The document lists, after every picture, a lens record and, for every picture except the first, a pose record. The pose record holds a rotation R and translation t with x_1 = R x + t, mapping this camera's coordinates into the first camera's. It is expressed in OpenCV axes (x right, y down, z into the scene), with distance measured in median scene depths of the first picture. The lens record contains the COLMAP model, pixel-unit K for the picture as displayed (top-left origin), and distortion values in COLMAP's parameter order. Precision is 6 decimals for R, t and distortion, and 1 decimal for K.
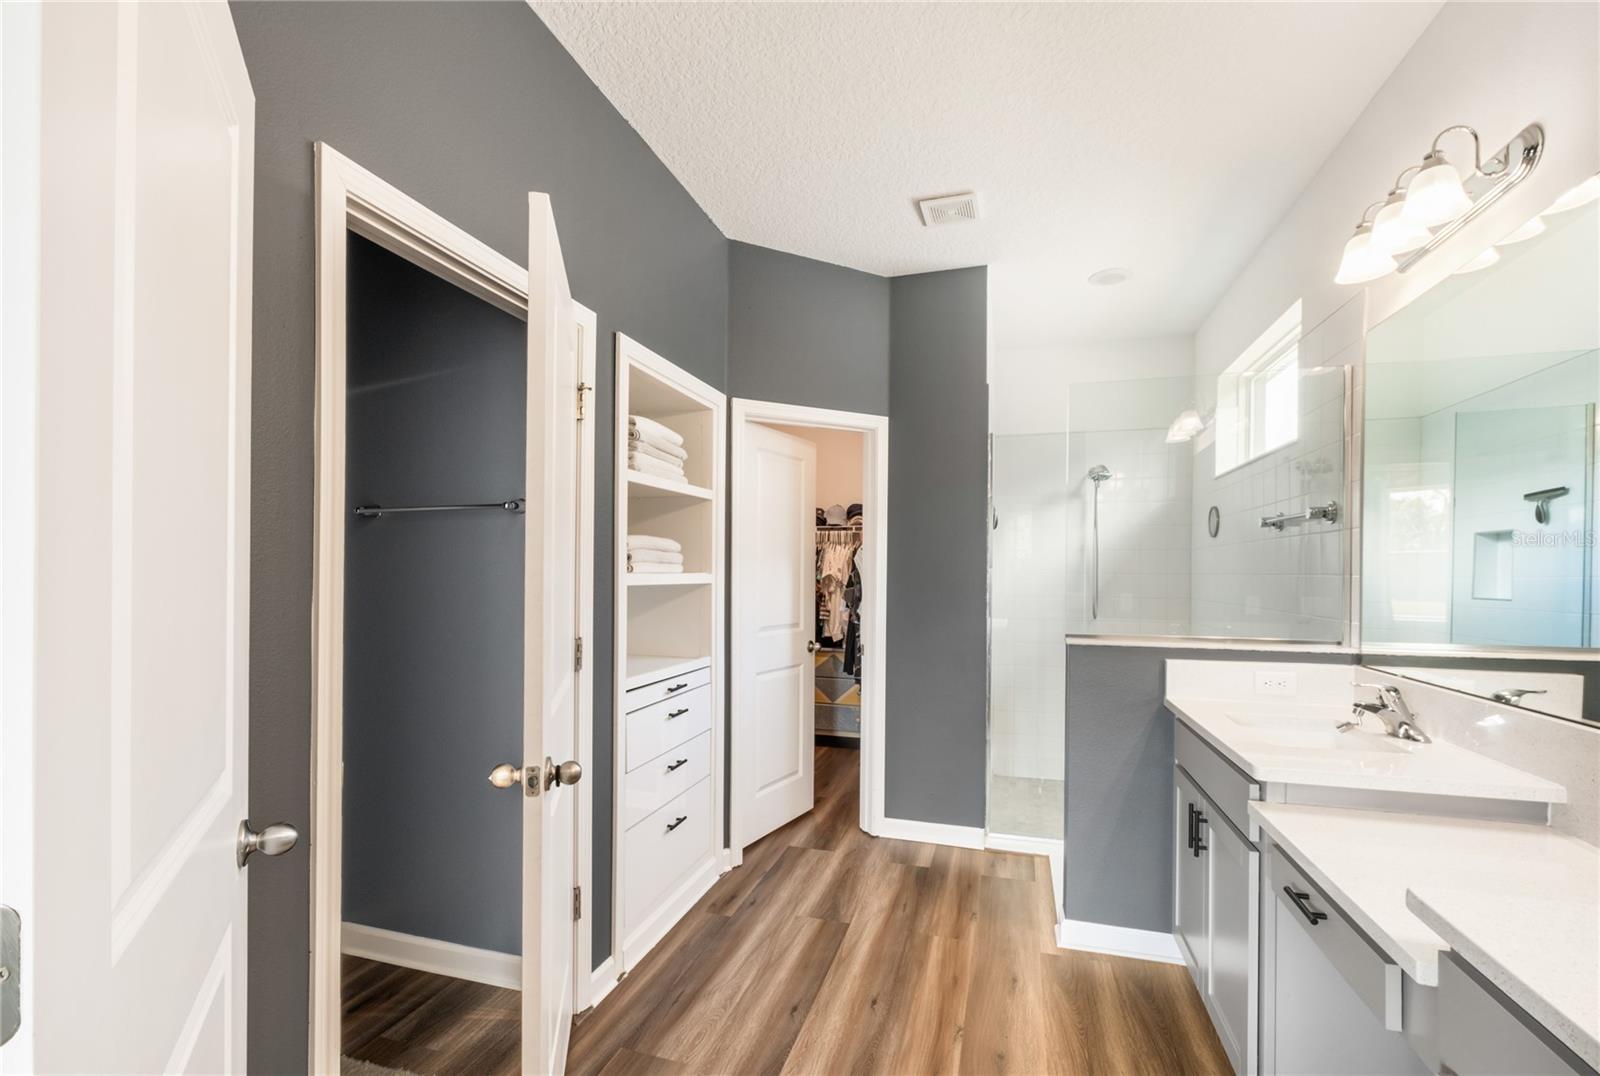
lens RADIAL K [[700.8, 0, 793.6], [0, 700.8, 578.7], [0, 0, 1]] dist [-0.000276, -0.000022]
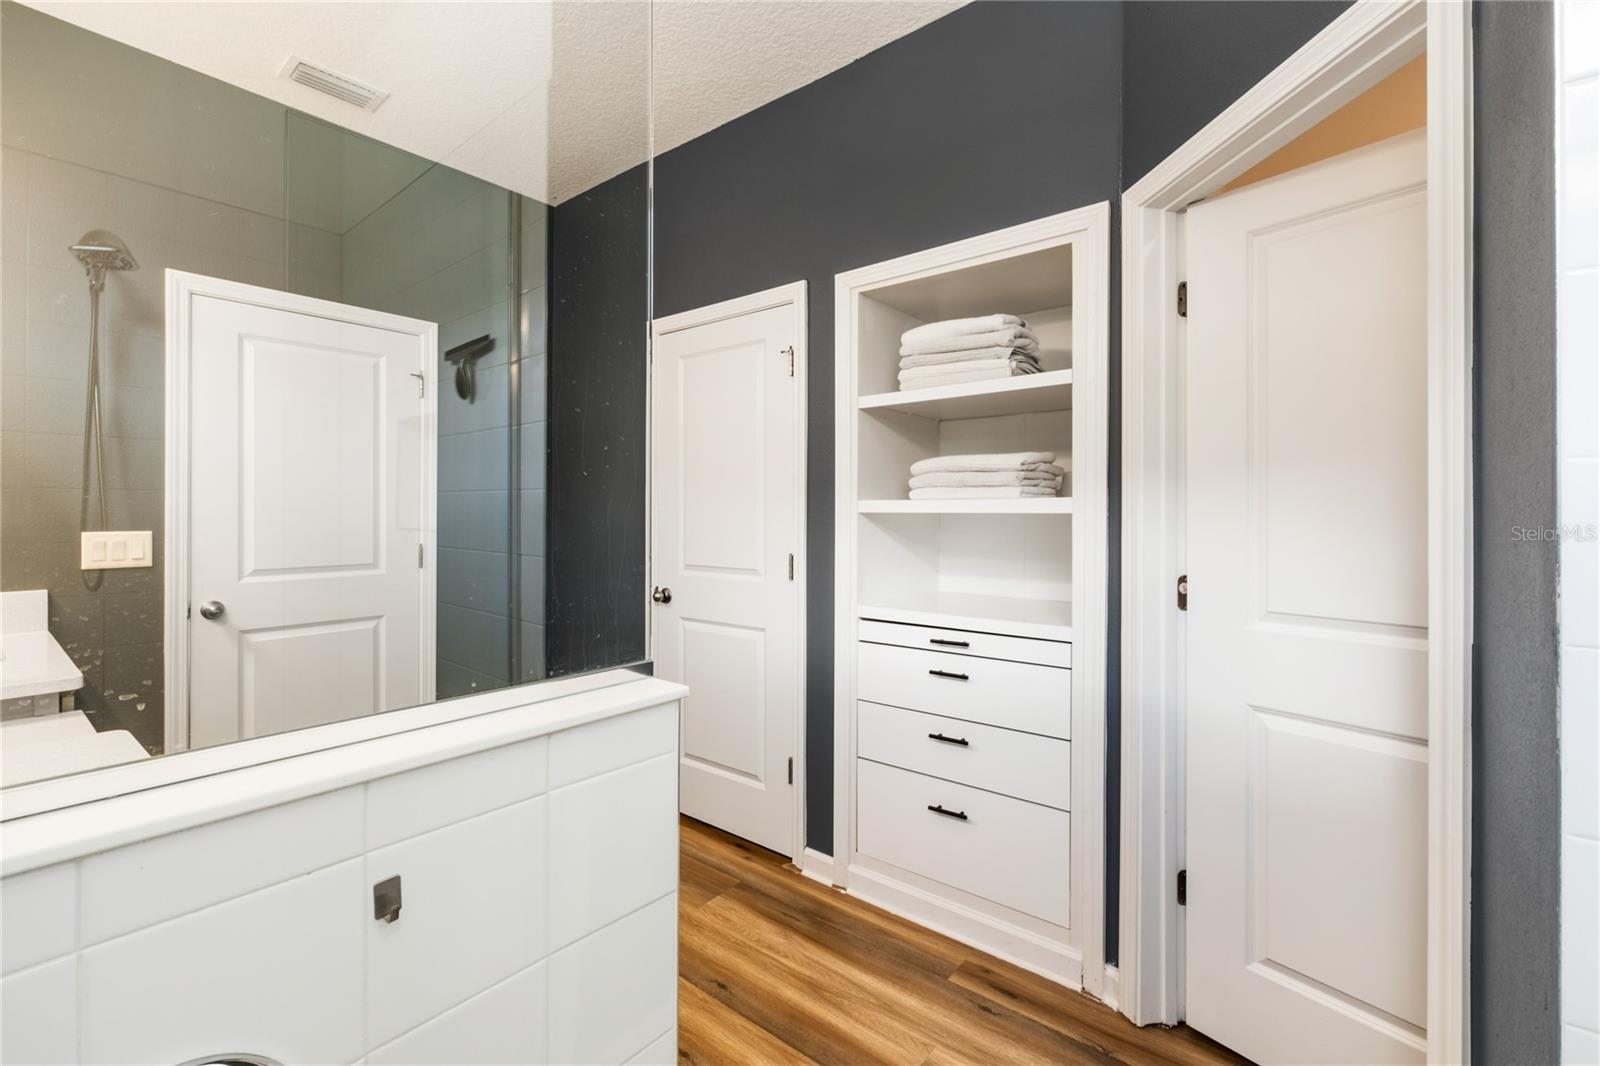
lens RADIAL K [[684.9, 0, 794.6], [0, 684.9, 504.0], [0, 0, 1]] dist [-0.007464, 0.002745]
pose [[-0.364686, -0.010865, -0.931067, 0.623007], [-0.009645, 0.999922, -0.007890, 0.005651], [0.931081, 0.006103, -0.364763, 1.113196]]
